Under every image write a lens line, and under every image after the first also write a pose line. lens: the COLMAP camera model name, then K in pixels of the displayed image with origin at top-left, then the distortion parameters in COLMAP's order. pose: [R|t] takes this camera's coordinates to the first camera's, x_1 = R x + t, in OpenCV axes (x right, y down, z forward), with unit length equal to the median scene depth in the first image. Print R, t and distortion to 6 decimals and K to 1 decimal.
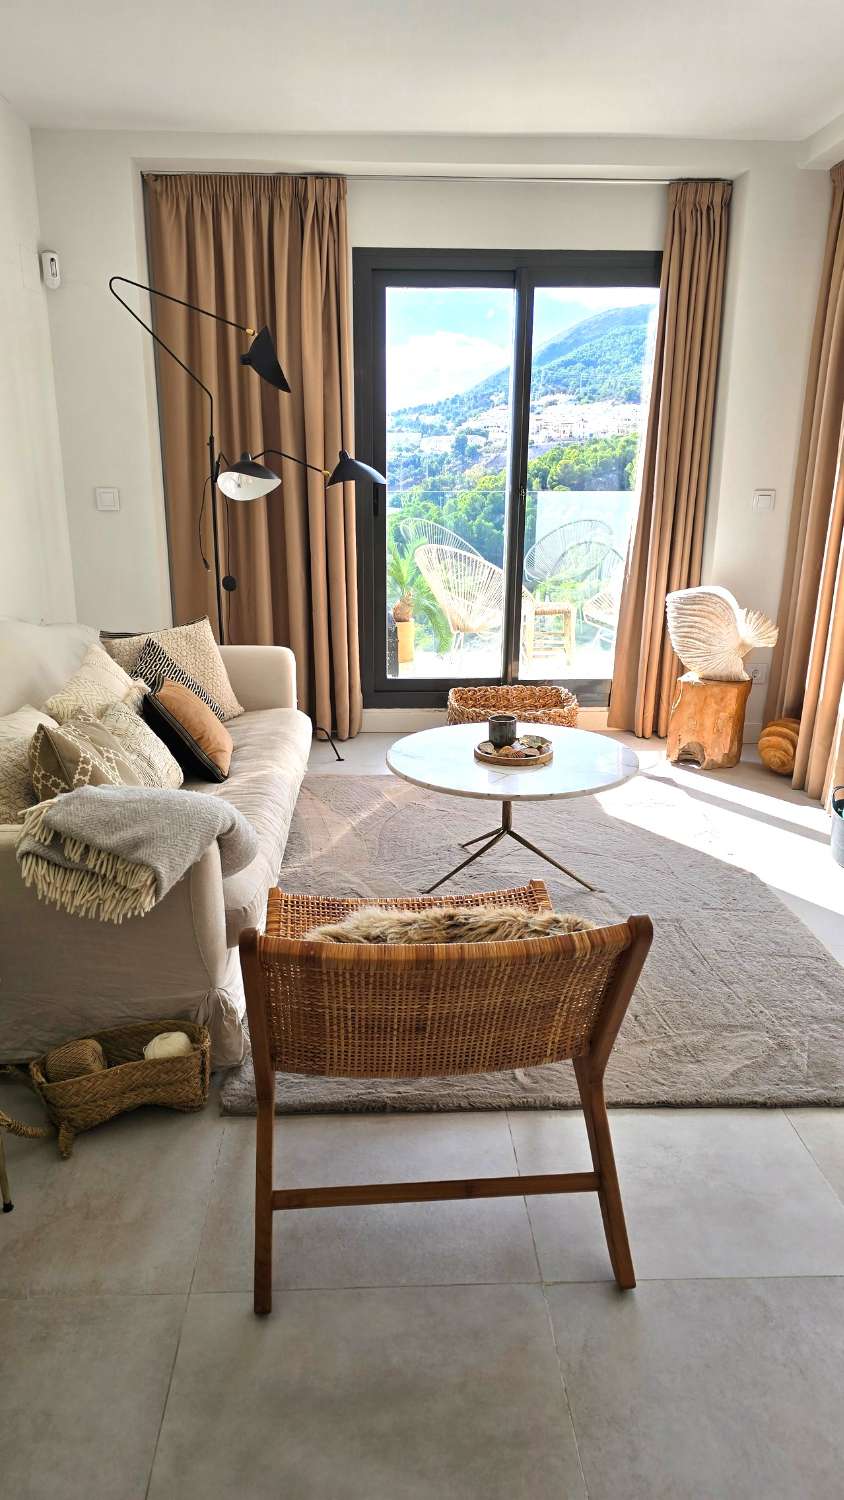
lens RADIAL K [[1000.6, 0, 416.0], [0, 1000.6, 749.1], [0, 0, 1]] dist [0.051187, -0.042000]
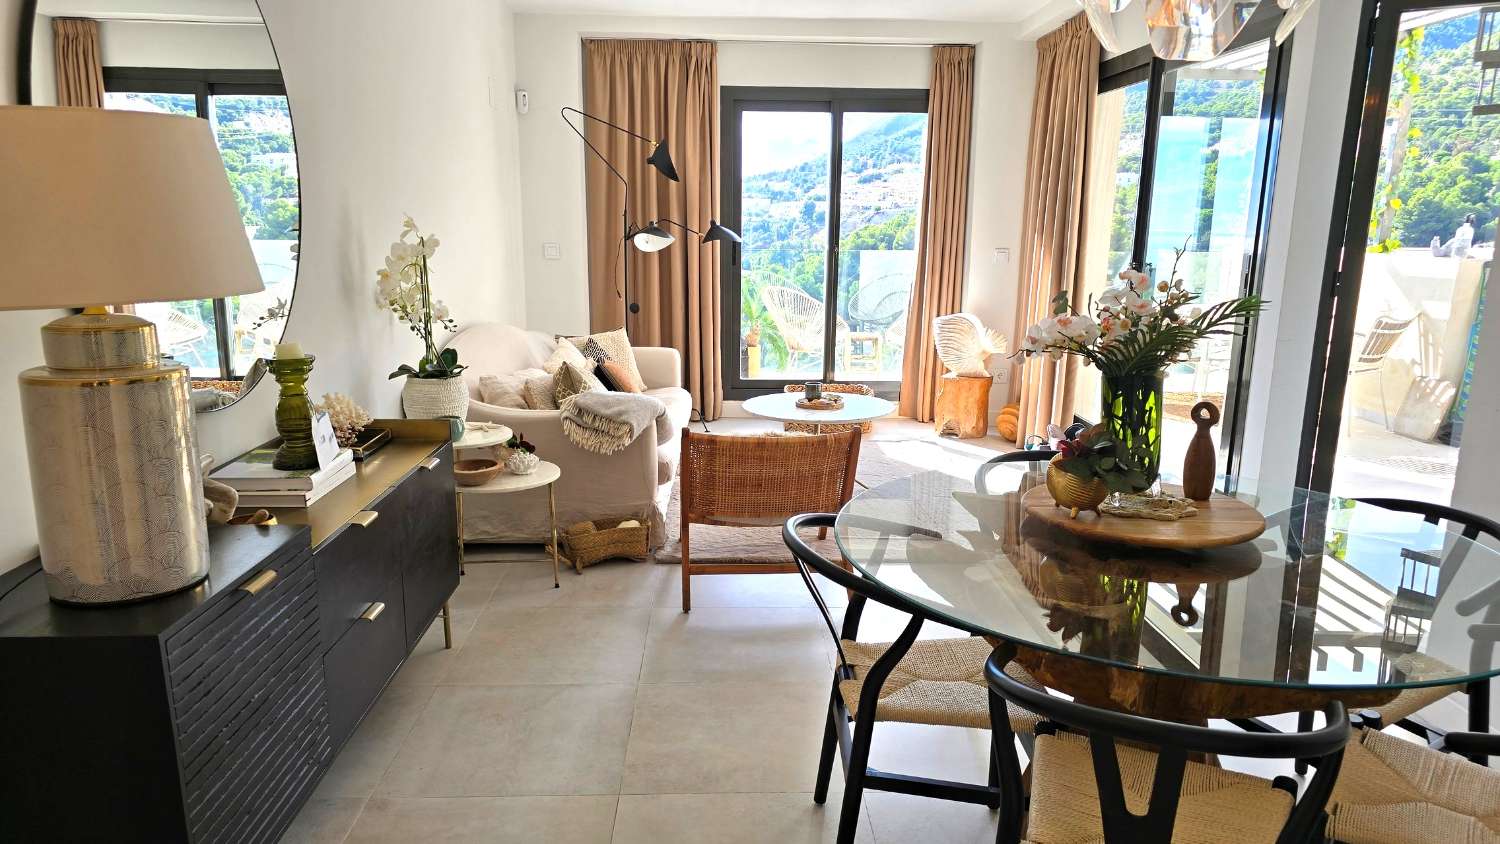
lens RADIAL K [[1000.6, 0, 762.3], [0, 1000.6, 441.5], [0, 0, 1]] dist [0.051187, -0.042000]
pose [[0.999970, 0.007583, -0.001298, 0.004647], [-0.007654, 0.997710, -0.067210, 0.124772], [0.000786, 0.067218, 0.997738, -0.442869]]
